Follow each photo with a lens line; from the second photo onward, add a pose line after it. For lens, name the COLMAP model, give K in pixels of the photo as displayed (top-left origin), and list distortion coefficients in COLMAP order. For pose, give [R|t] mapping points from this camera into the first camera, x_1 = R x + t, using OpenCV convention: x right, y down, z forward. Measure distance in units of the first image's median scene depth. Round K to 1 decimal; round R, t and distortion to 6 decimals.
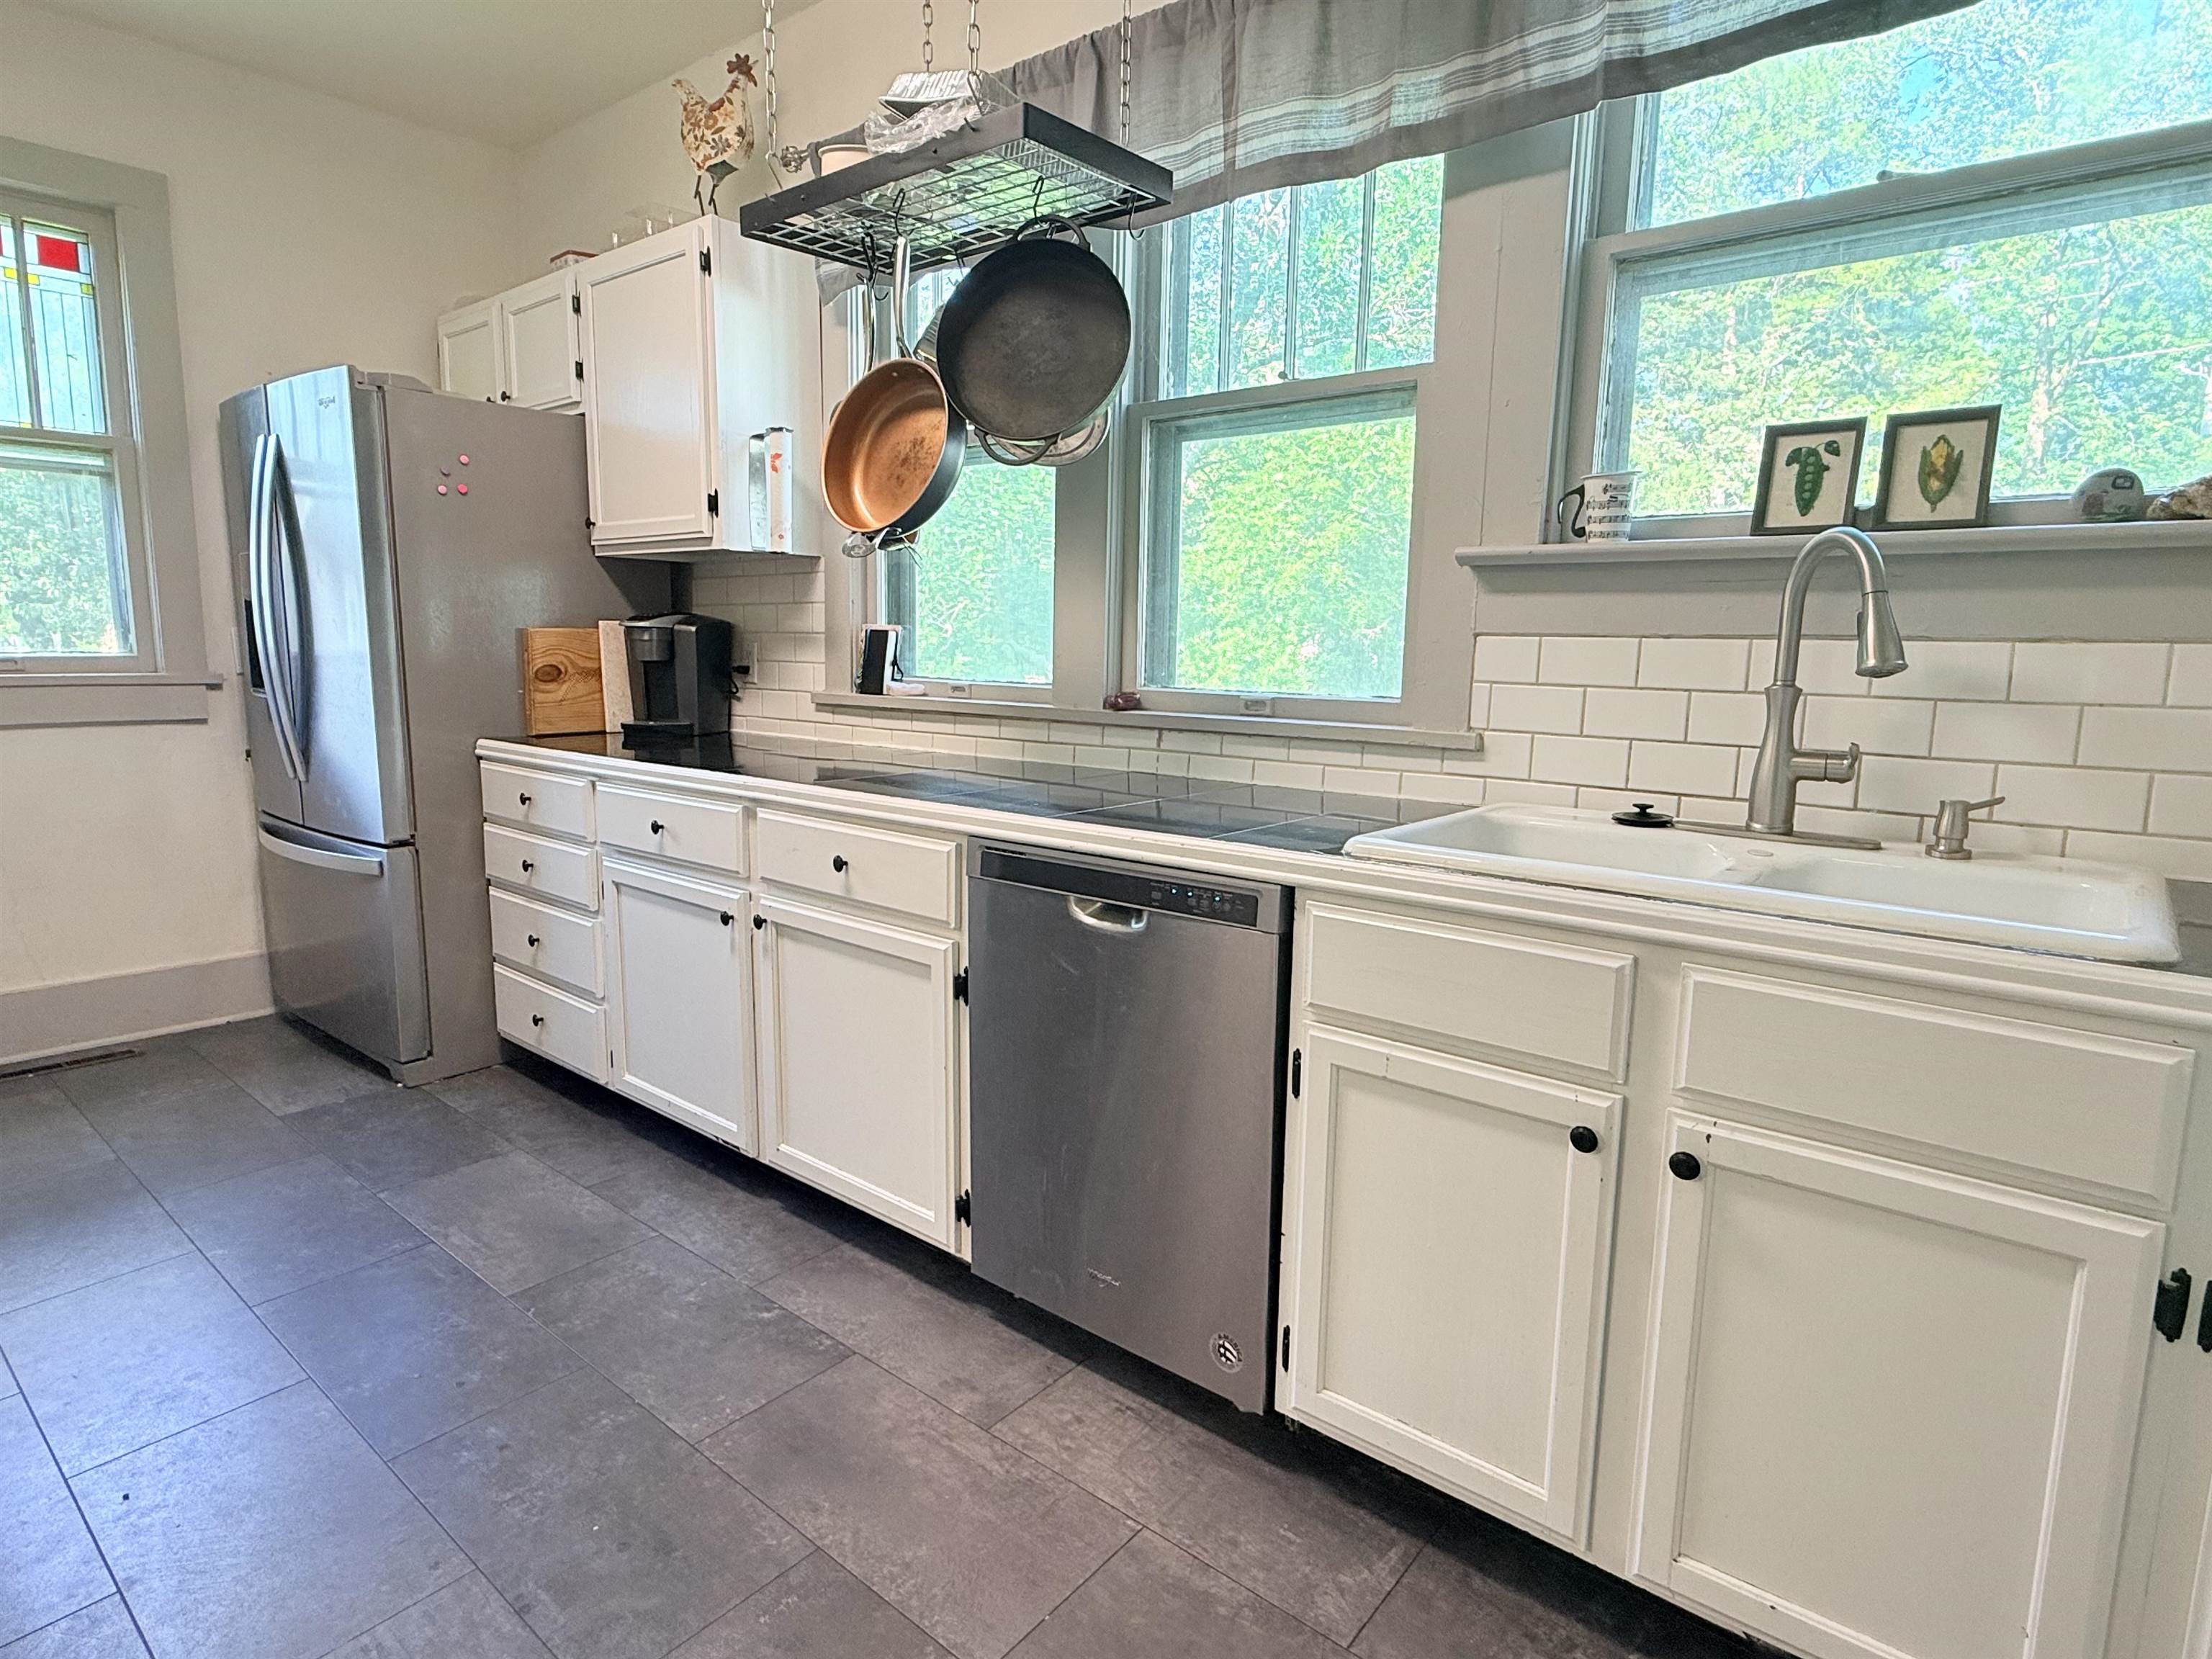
lens RADIAL K [[1211.3, 0, 1107.8], [0, 1211.3, 822.7], [0, 0, 1]] dist [0.001762, -0.001752]
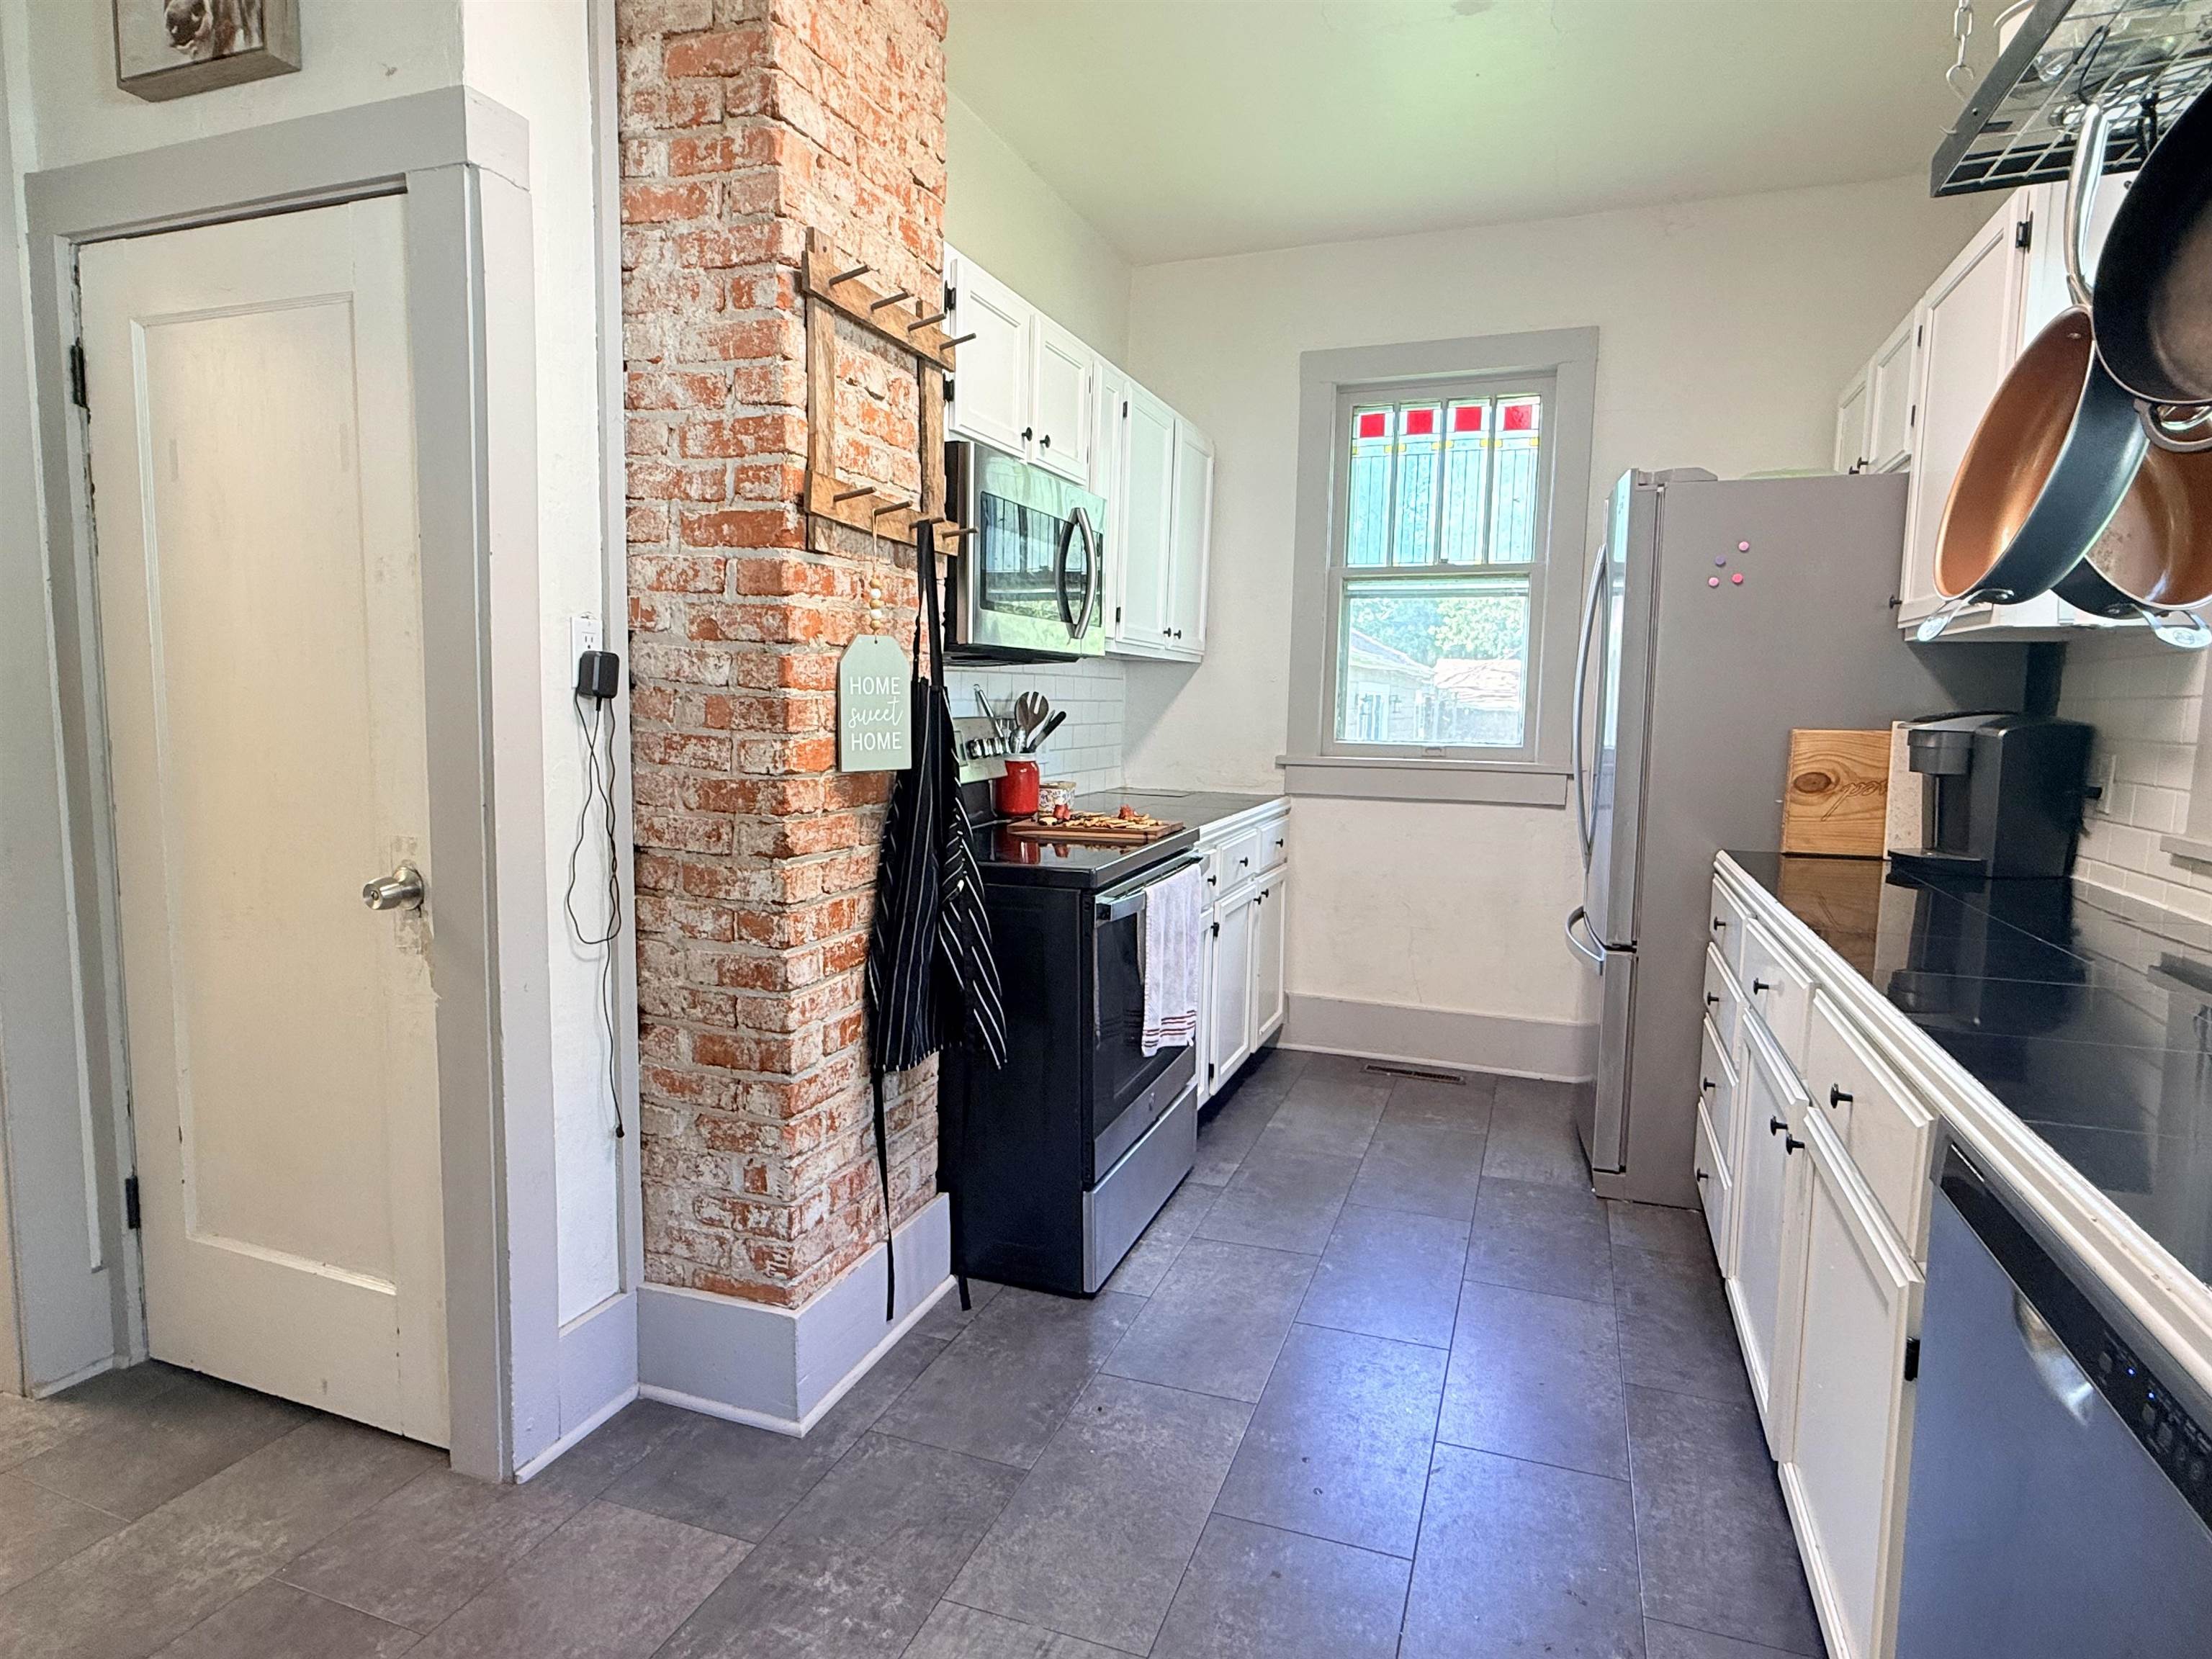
lens RADIAL K [[1211.3, 0, 1107.8], [0, 1211.3, 822.7], [0, 0, 1]] dist [0.001762, -0.001752]
pose [[0.333171, 0.088014, -0.938749, 0.168616], [-0.152177, 0.987600, 0.038585, -0.051841], [0.930505, 0.130000, 0.342434, 0.246990]]
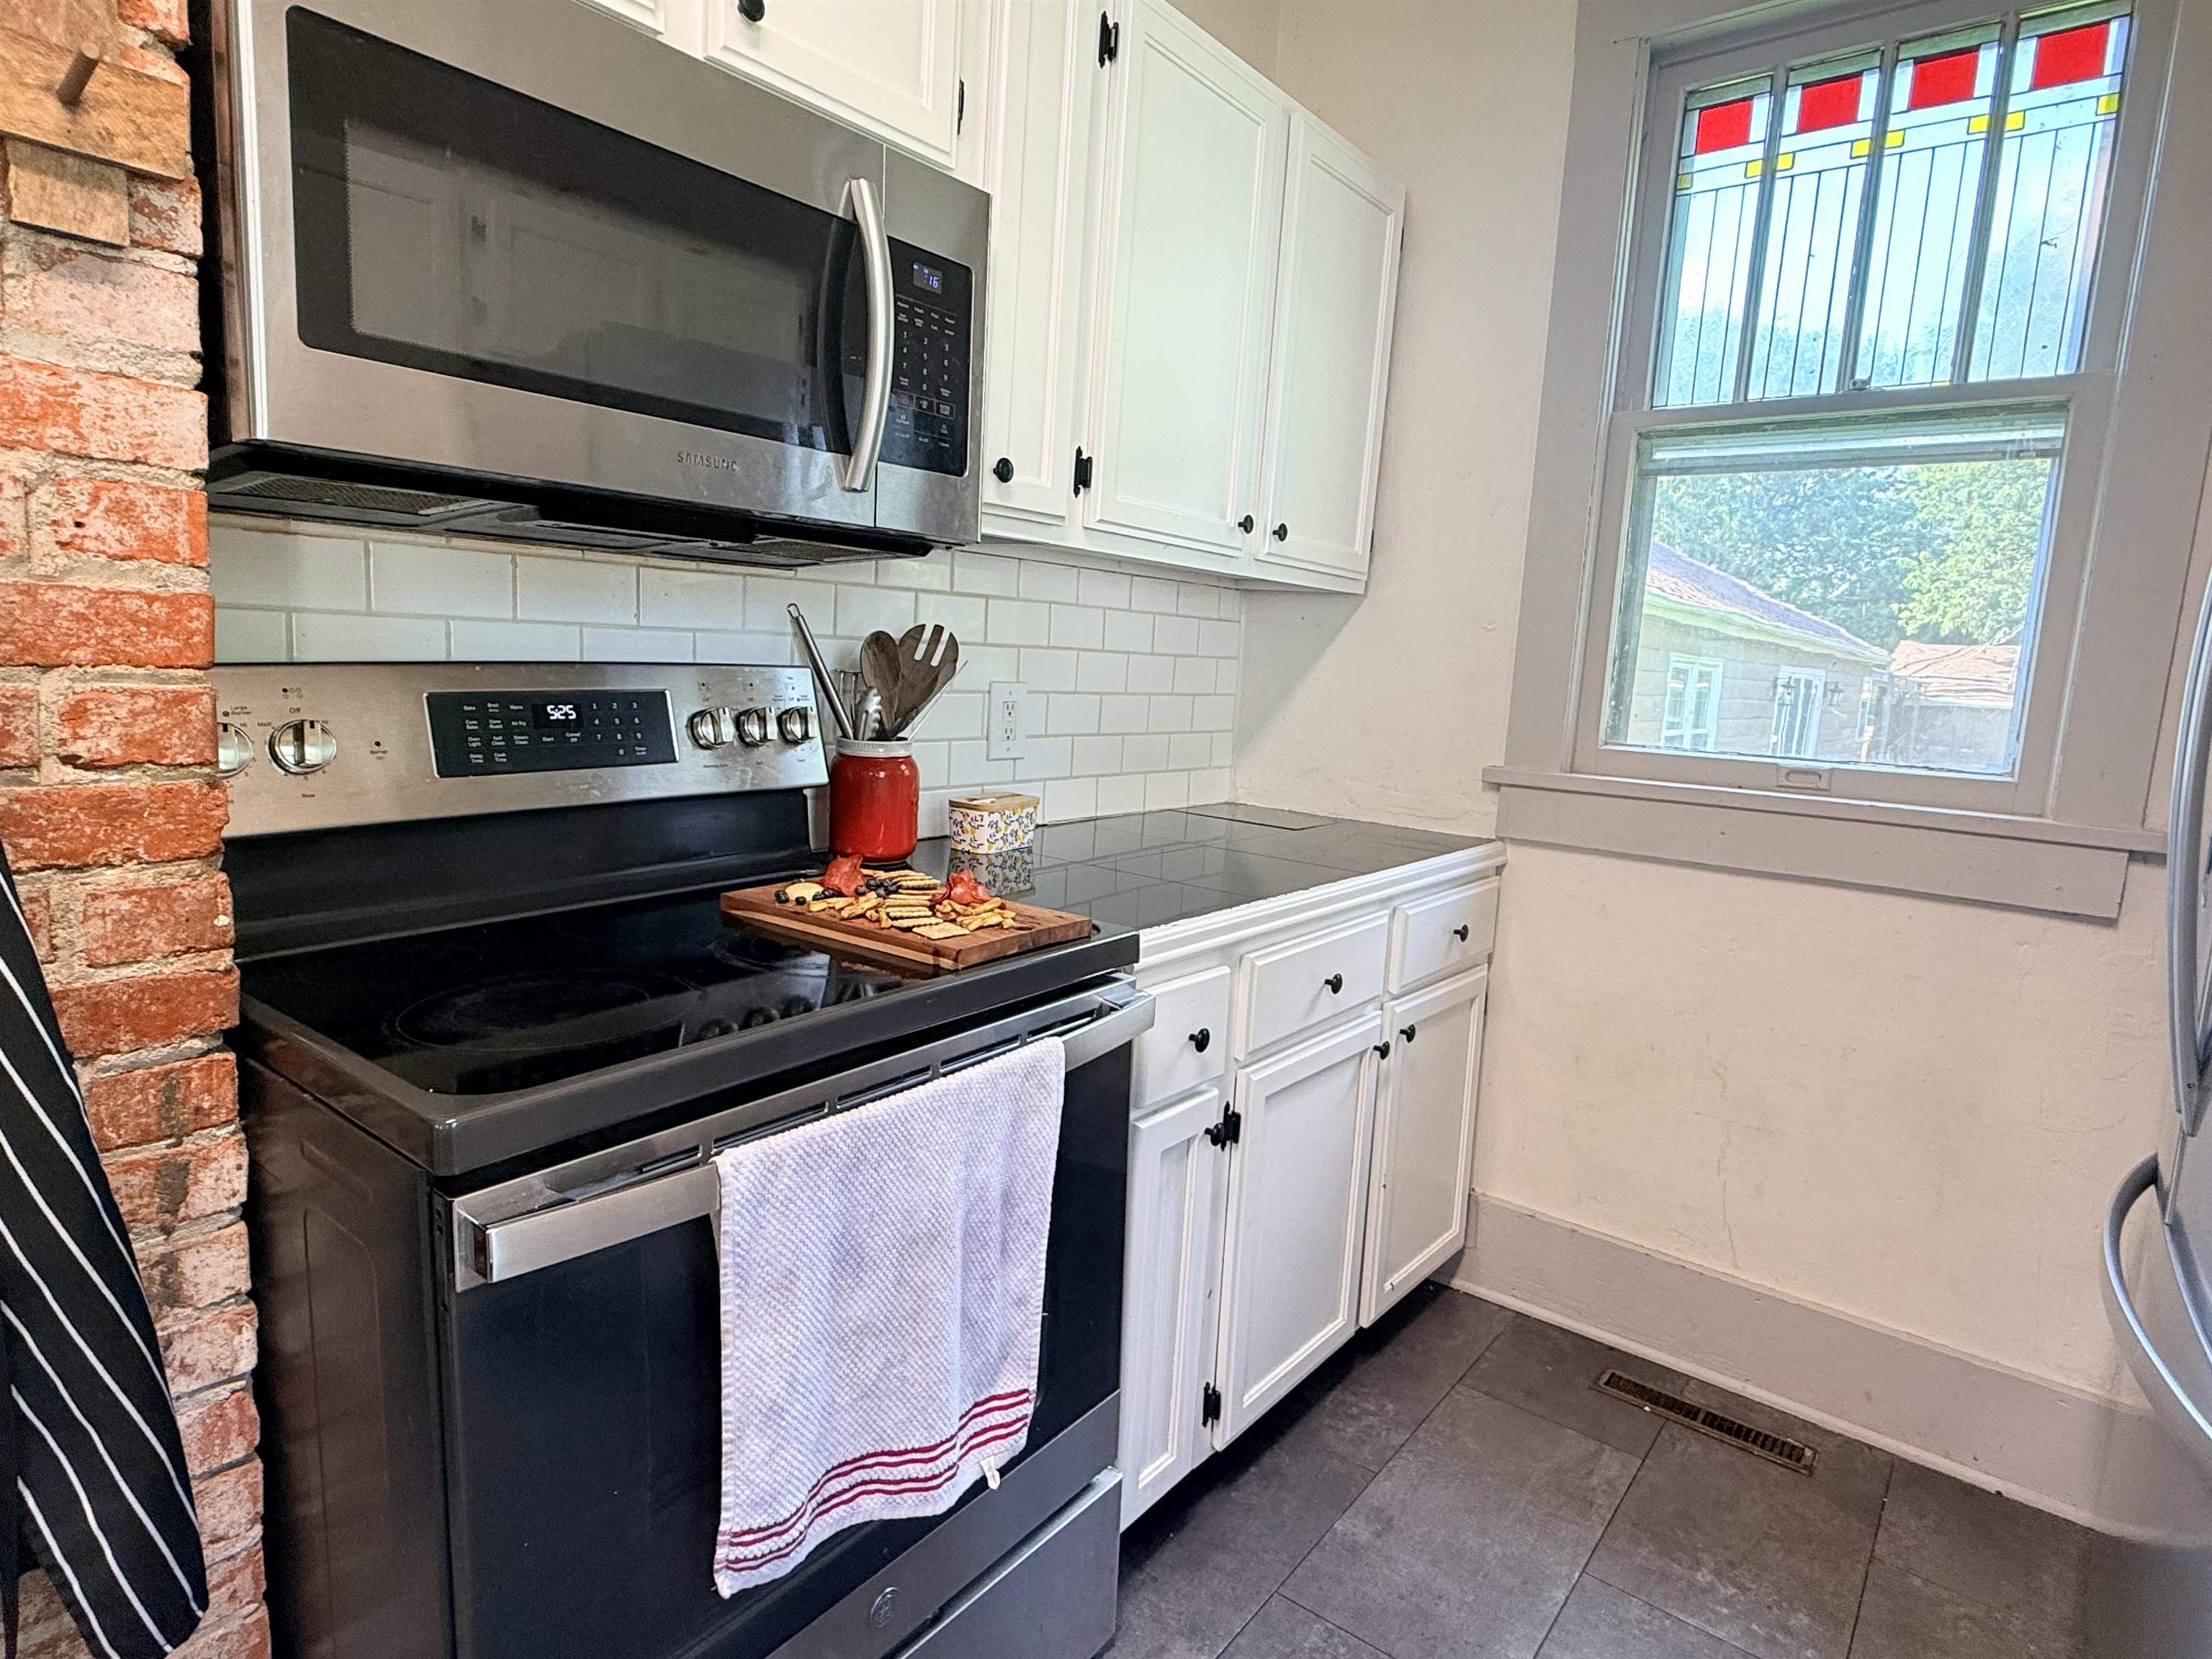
lens RADIAL K [[1211.3, 0, 1107.8], [0, 1211.3, 822.7], [0, 0, 1]] dist [0.001762, -0.001752]
pose [[0.027578, 0.123120, -0.992008, -0.283788], [-0.198433, 0.973311, 0.115283, -0.105049], [0.979726, 0.193667, 0.051273, 0.596007]]
